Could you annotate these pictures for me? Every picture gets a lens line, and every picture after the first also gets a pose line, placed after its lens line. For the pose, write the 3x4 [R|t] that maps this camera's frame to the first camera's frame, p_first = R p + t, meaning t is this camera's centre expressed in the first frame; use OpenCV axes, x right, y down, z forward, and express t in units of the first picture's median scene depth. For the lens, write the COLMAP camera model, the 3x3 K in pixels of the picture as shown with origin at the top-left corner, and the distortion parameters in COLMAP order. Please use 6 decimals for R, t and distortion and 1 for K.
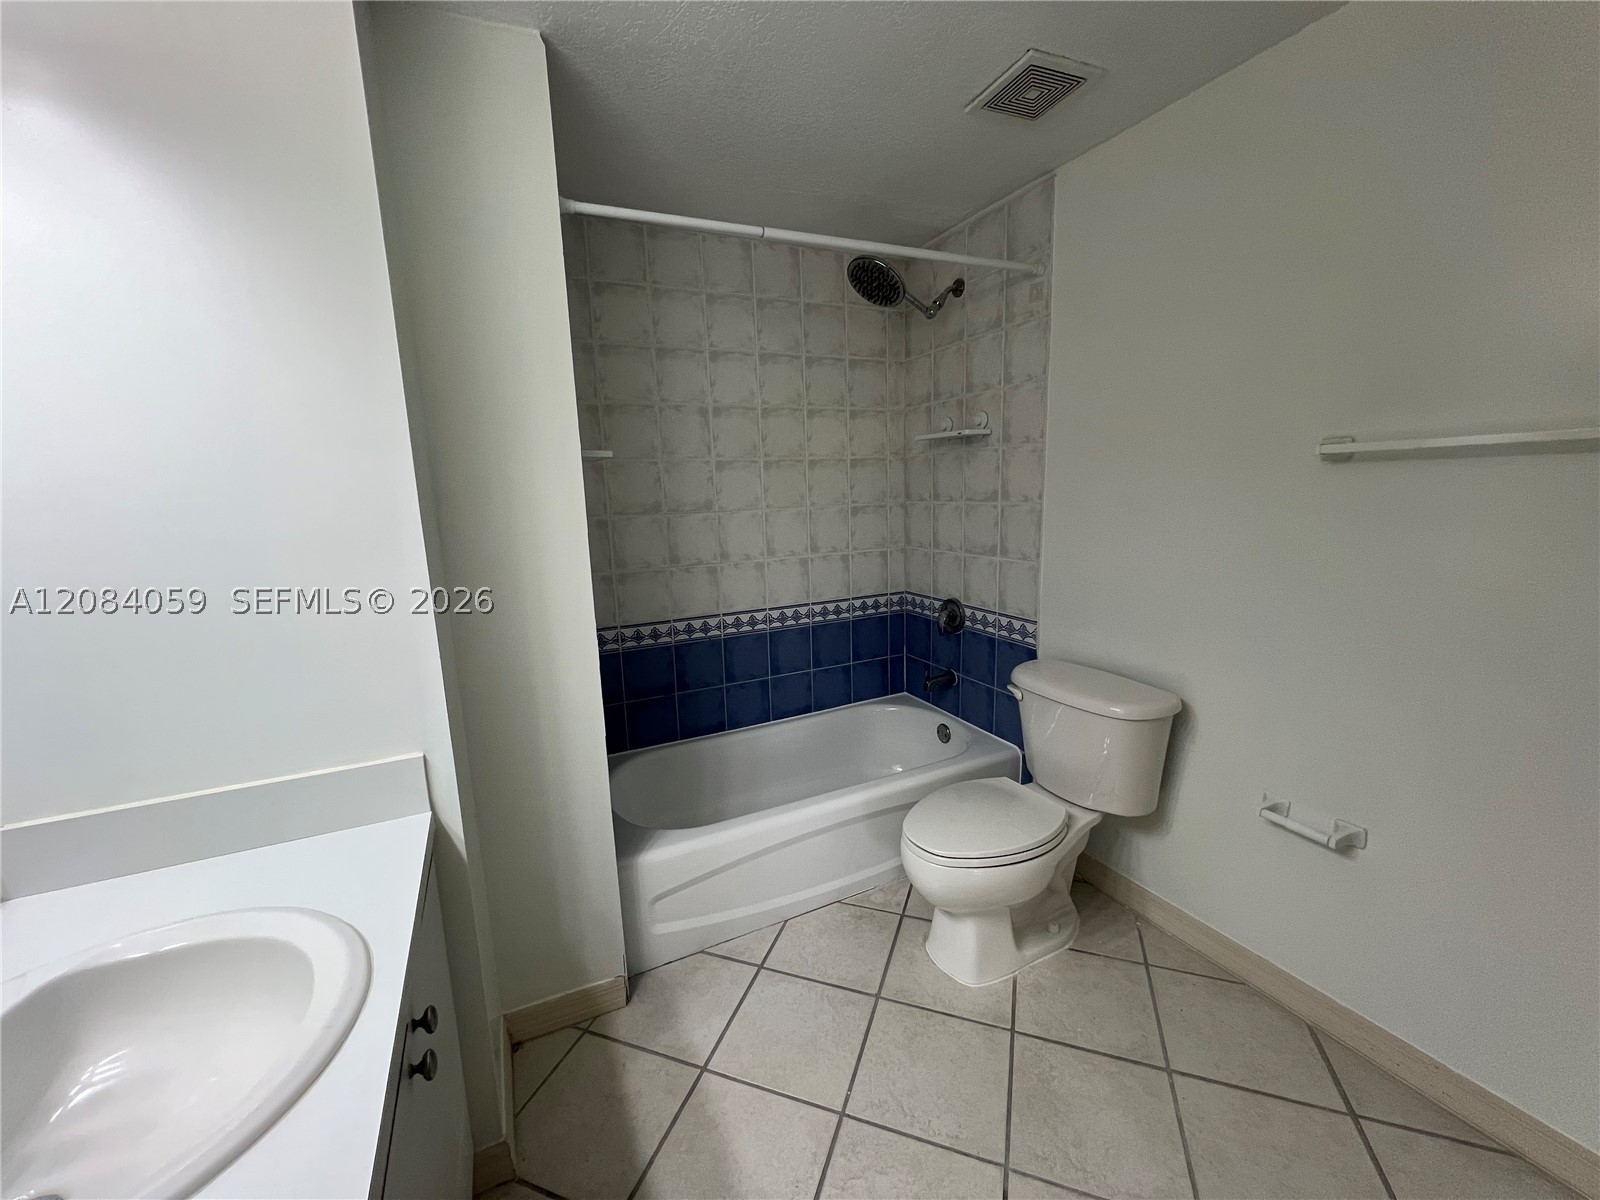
lens RADIAL K [[637.5, 0, 795.7], [0, 637.5, 596.4], [0, 0, 1]] dist [-0.002540, -0.000135]
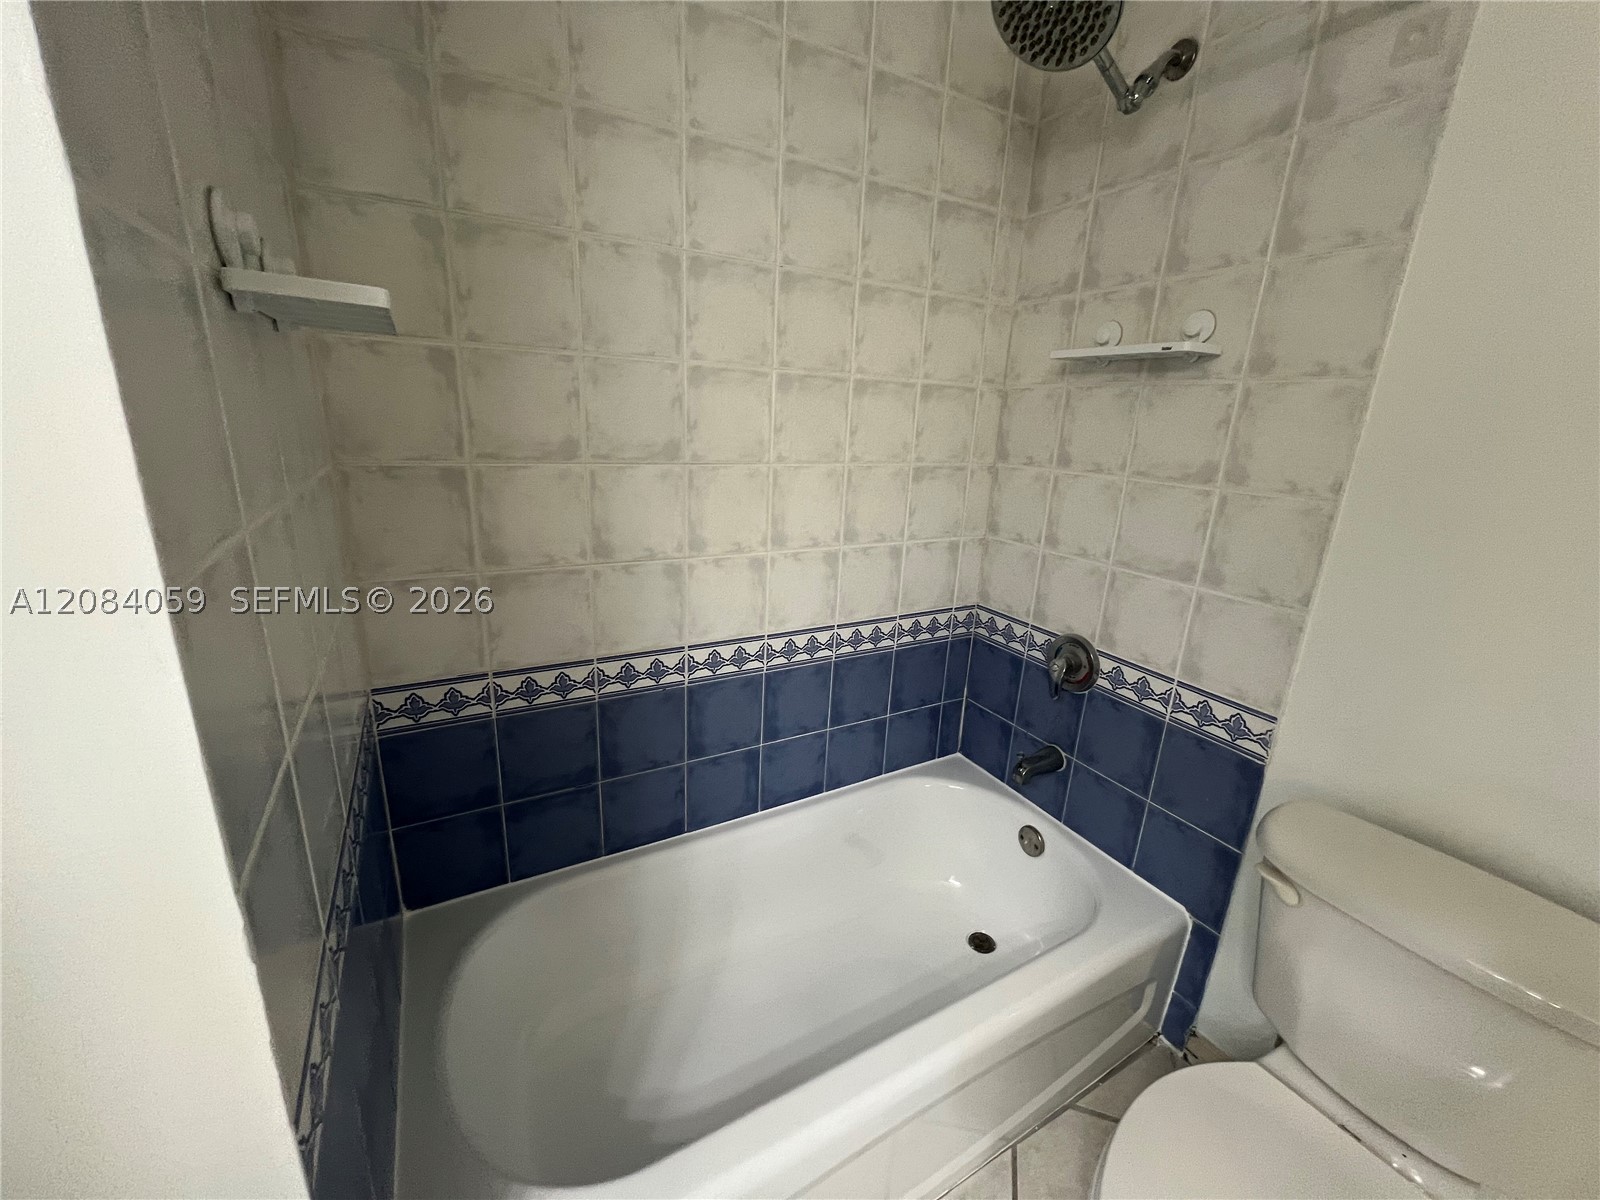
lens RADIAL K [[637.5, 0, 795.7], [0, 637.5, 596.4], [0, 0, 1]] dist [-0.002540, -0.000135]
pose [[0.995681, 0.056651, 0.073554, -0.063365], [-0.063994, 0.992759, 0.101655, -0.078908], [-0.067263, -0.105923, 0.992097, 0.431631]]
